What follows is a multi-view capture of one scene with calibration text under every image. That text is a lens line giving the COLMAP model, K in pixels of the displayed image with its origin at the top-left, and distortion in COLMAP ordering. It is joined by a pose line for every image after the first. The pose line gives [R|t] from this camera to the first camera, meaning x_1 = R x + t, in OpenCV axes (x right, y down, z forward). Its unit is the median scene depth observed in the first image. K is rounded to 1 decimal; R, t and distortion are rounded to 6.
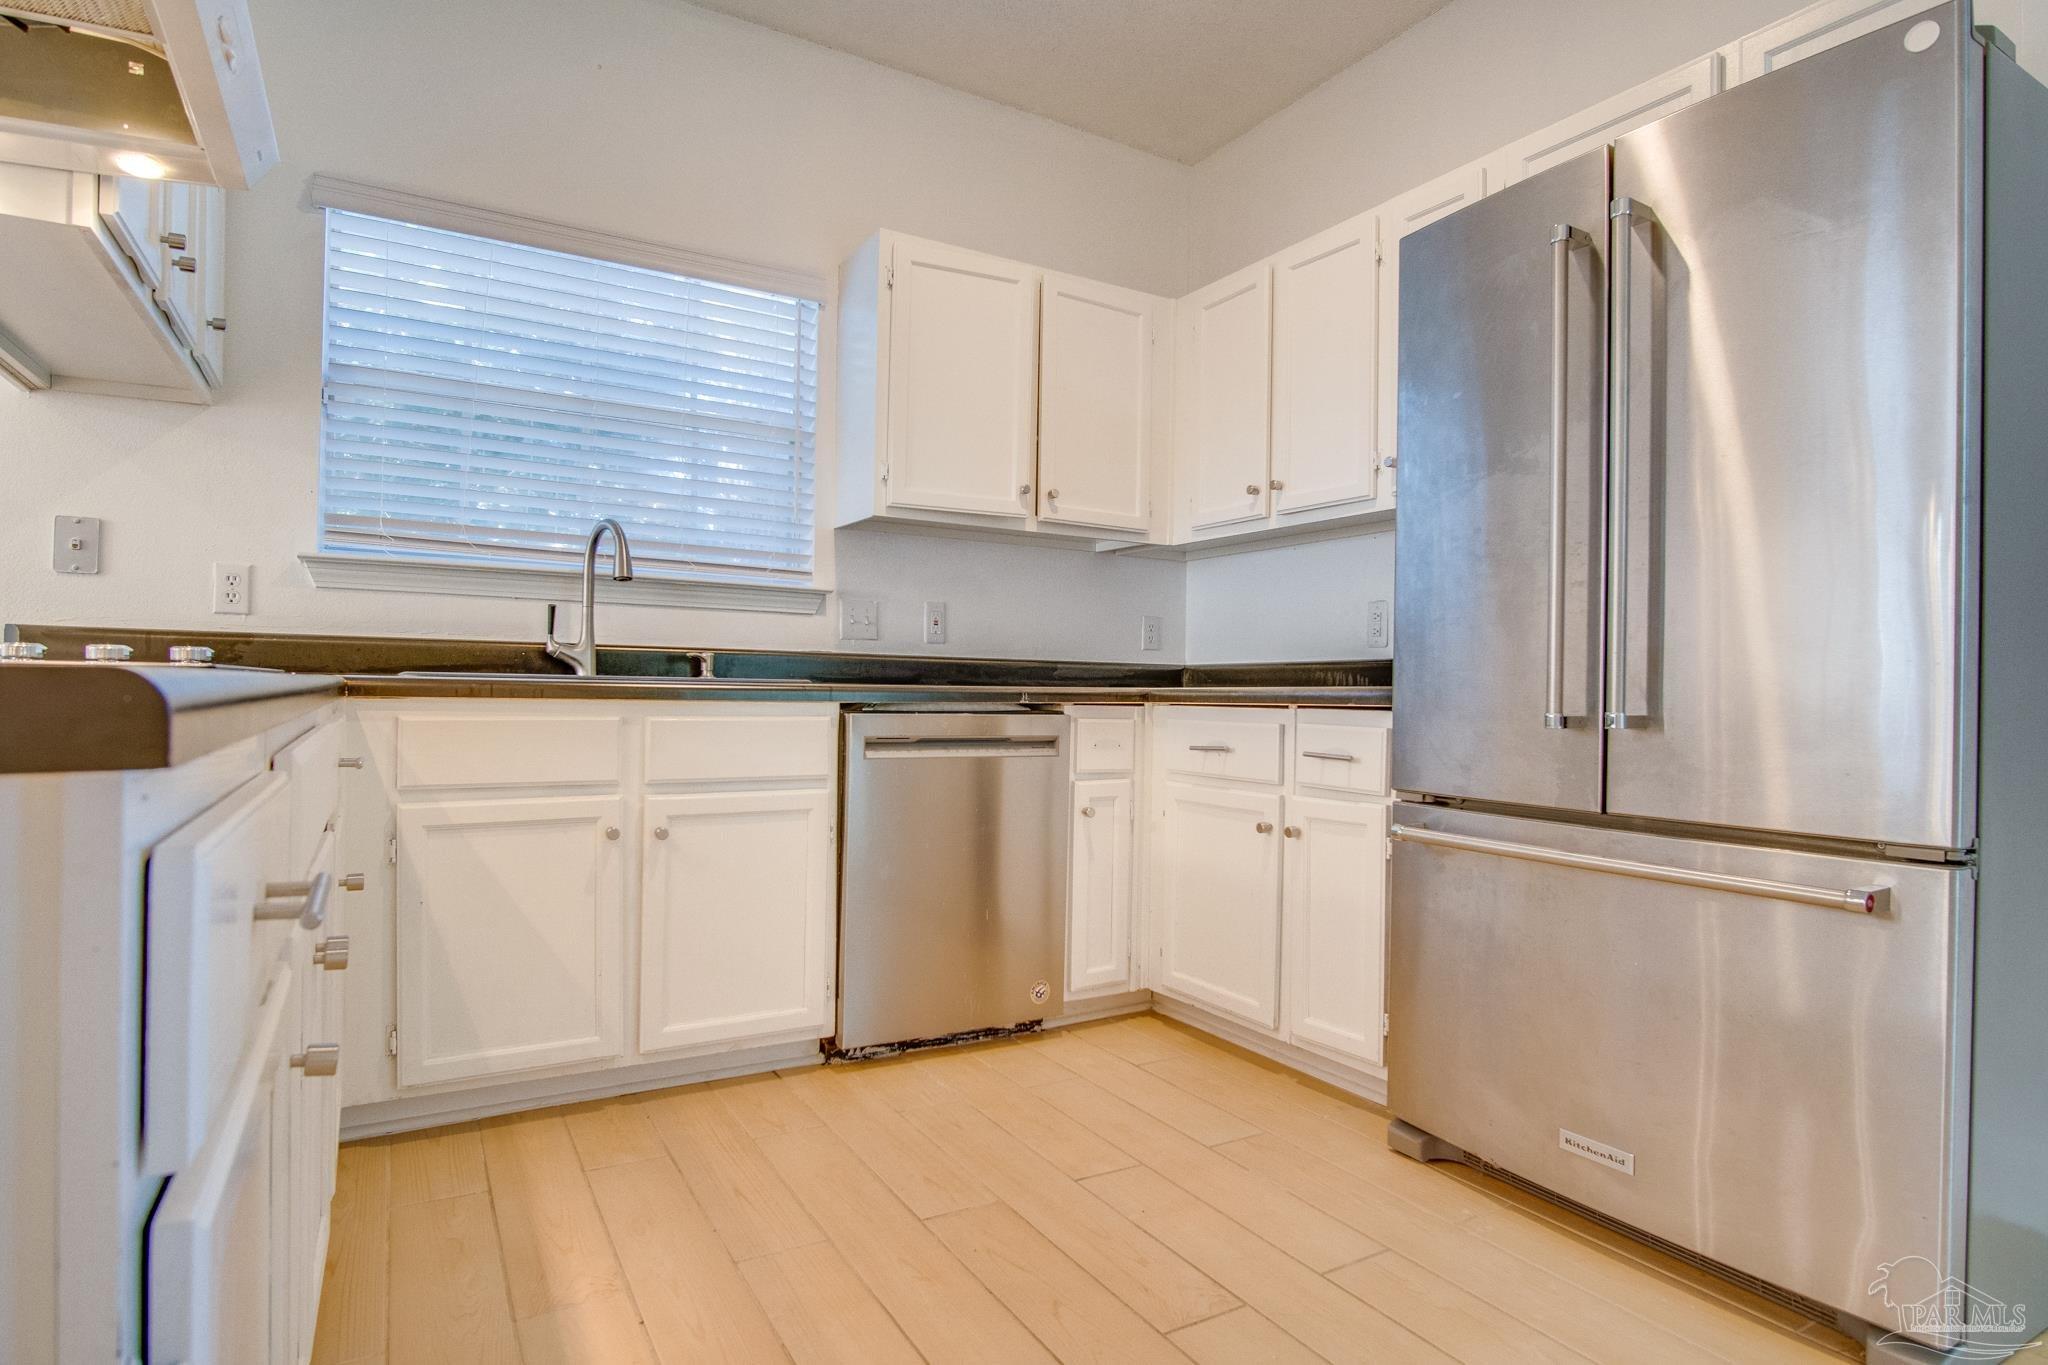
lens RADIAL K [[1099.7, 0, 1024.0], [0, 1099.7, 682.5], [0, 0, 1]] dist [-0.038833, 0.011041]
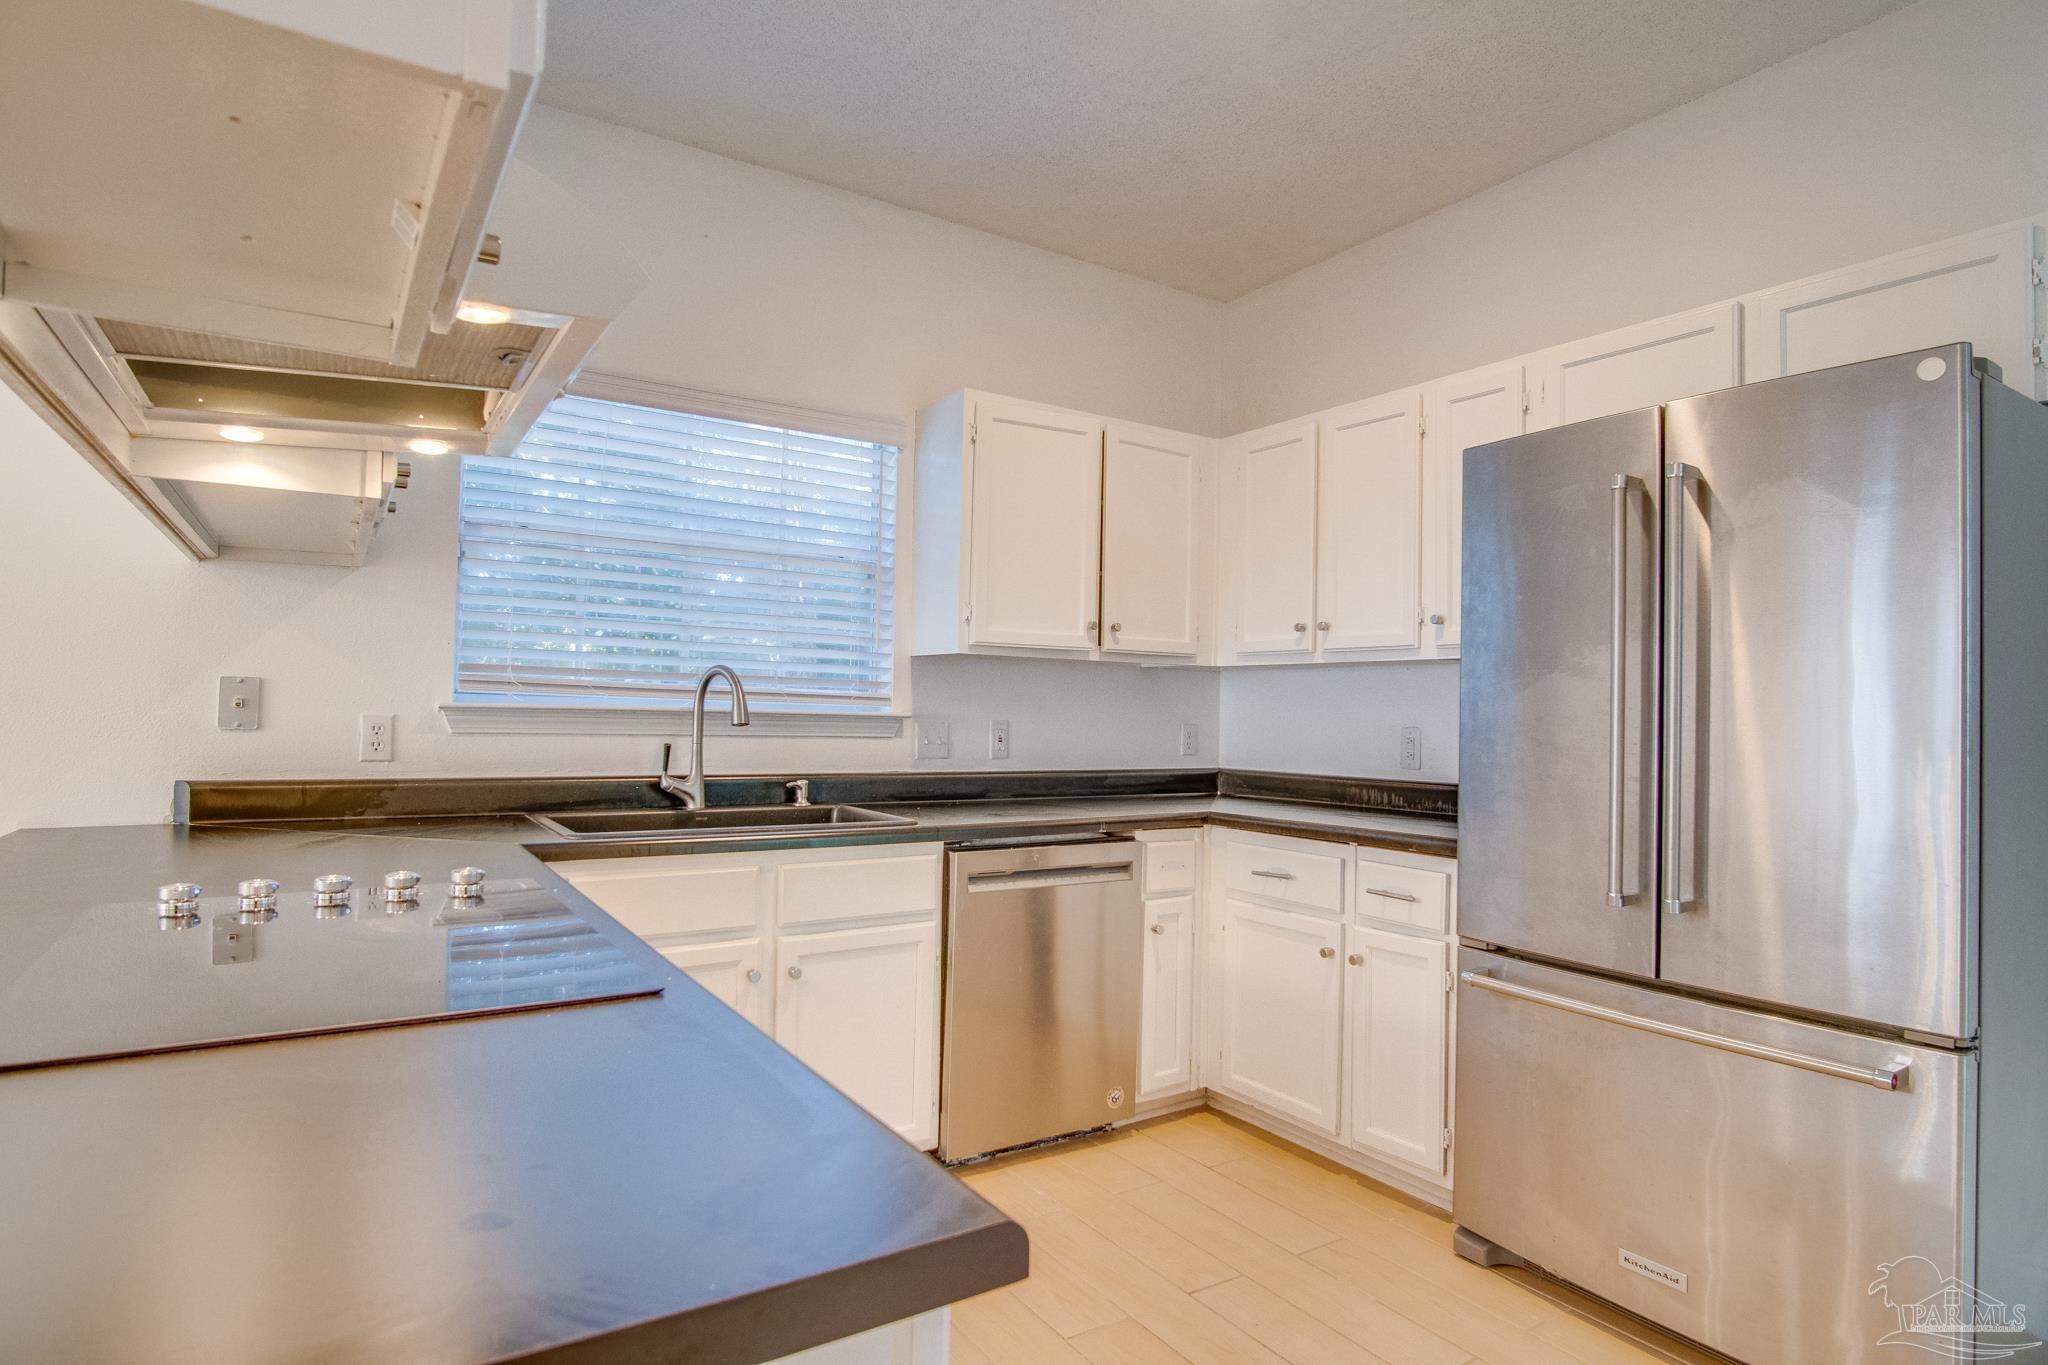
lens RADIAL K [[1099.7, 0, 1024.0], [0, 1099.7, 682.5], [0, 0, 1]] dist [-0.038833, 0.011041]
pose [[0.999132, 0.003713, 0.041483, -0.133170], [-0.002915, 0.999810, -0.019271, -0.117663], [-0.041546, 0.019133, 0.998953, -0.095984]]
